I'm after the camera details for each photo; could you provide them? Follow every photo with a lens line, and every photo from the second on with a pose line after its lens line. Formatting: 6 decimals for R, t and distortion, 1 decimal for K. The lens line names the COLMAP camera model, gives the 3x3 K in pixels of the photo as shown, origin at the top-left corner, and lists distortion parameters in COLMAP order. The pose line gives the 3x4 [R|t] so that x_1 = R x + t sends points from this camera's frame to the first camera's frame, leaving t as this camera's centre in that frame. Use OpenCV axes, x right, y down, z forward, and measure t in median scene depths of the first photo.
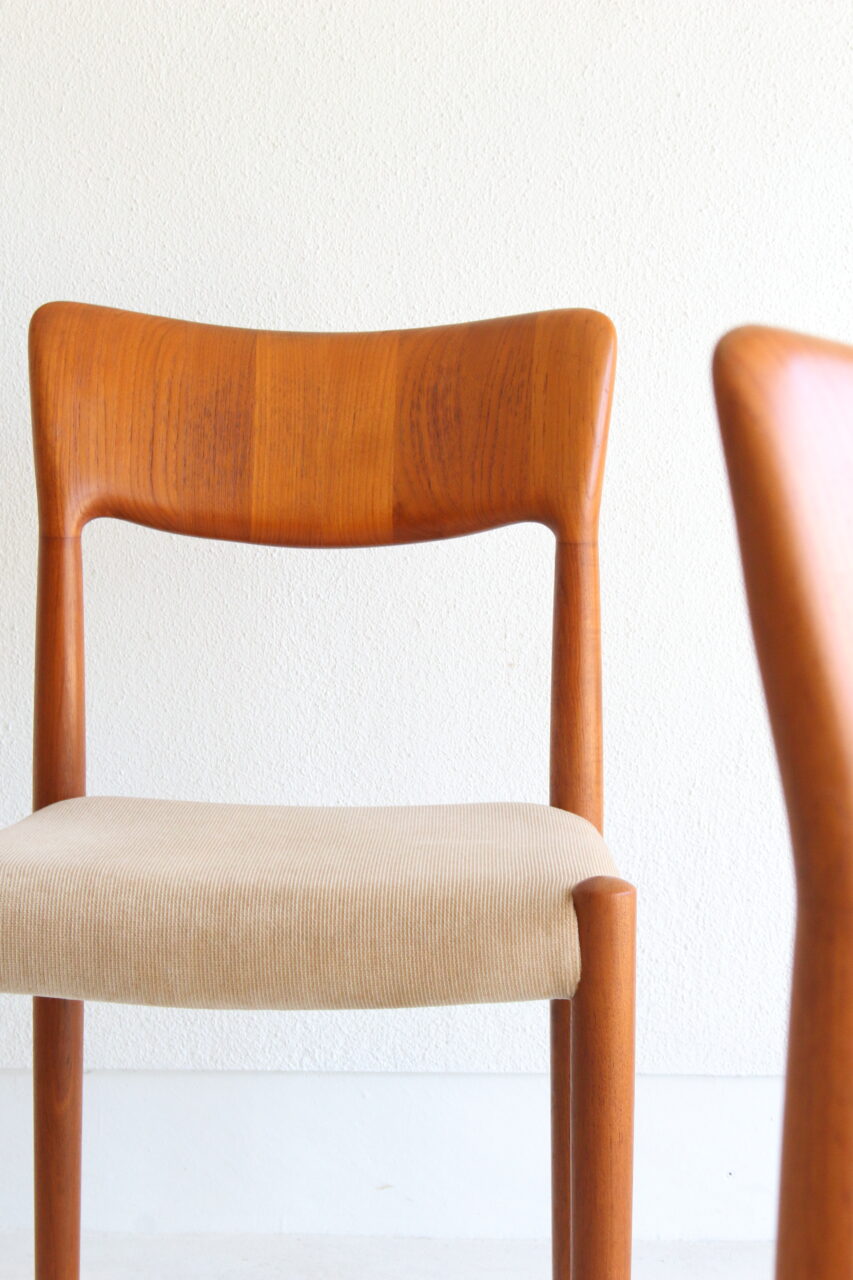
lens RADIAL K [[3011.3, 0, 426.5], [0, 3011.3, 640.0], [0, 0, 1]] dist [0.064039, -0.347999]
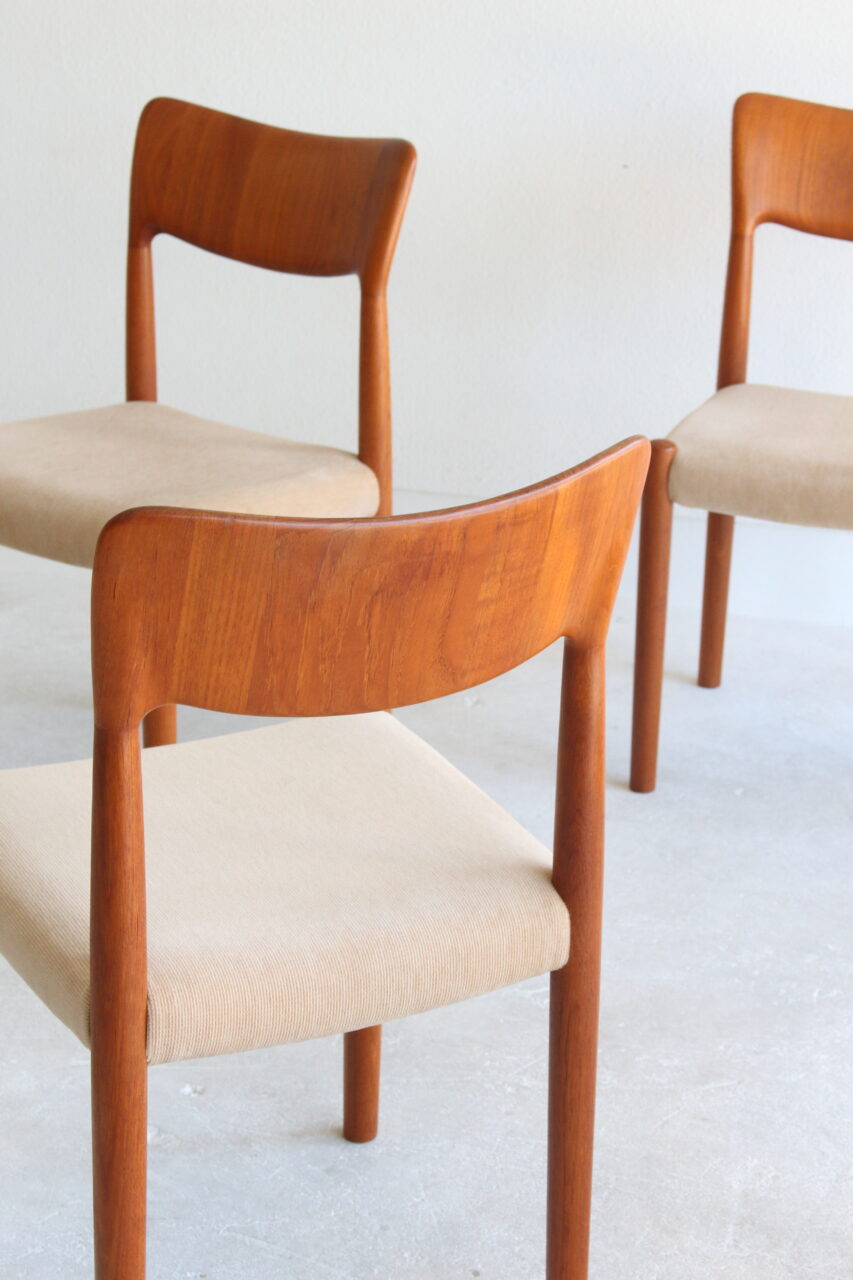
lens RADIAL K [[2529.5, 0, 426.5], [0, 2529.5, 640.0], [0, 0, 1]] dist [0.007555, 0.116294]
pose [[0.971729, 0.091426, -0.217681, 0.040755], [-0.038697, 0.971188, 0.235153, -0.143005], [0.232908, -0.220081, 0.947269, -0.477057]]
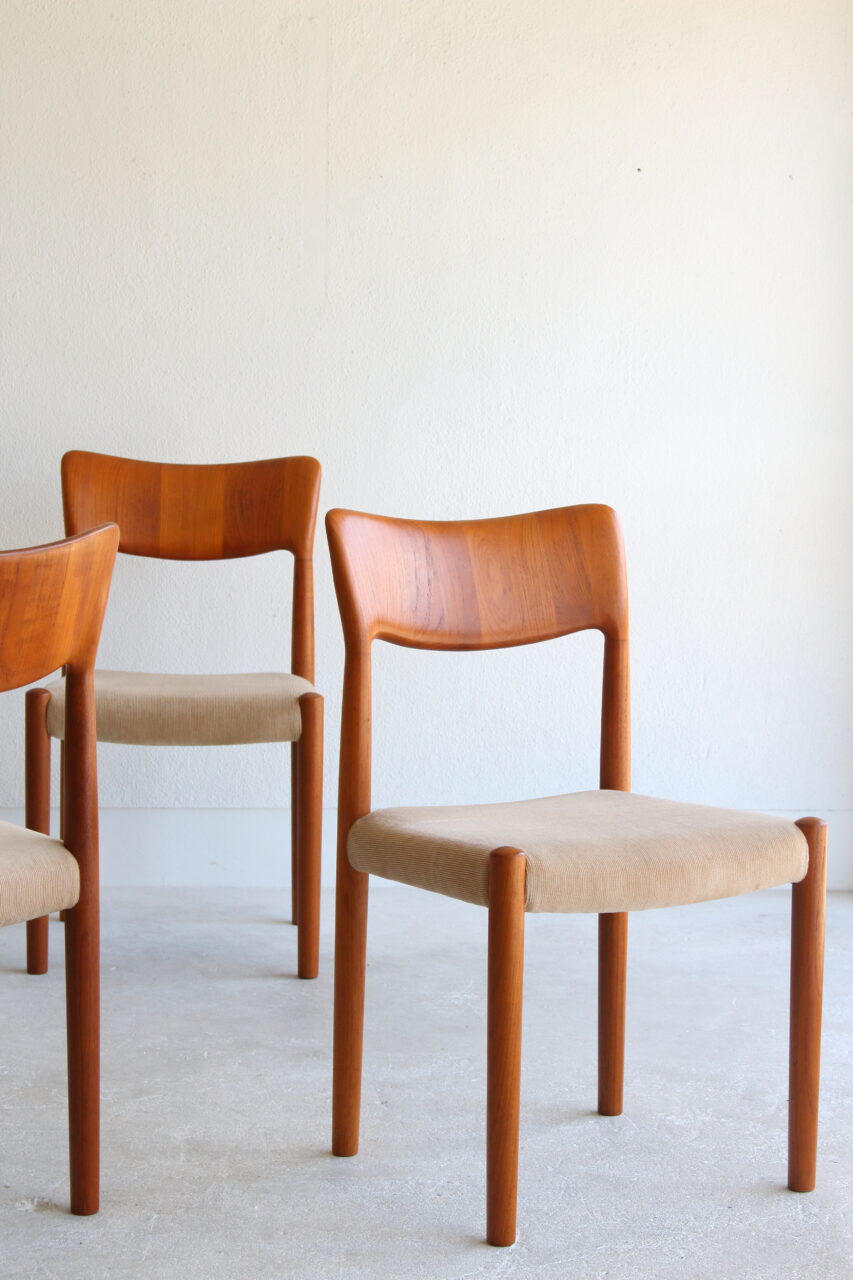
lens RADIAL K [[2514.6, 0, 426.5], [0, 2514.6, 640.0], [0, 0, 1]] dist [-0.023480, 0.062677]
pose [[0.996033, 0.003866, 0.088899, -0.026350], [-0.004164, 0.999986, 0.003159, 0.022546], [-0.088885, -0.003517, 0.996036, -0.903022]]
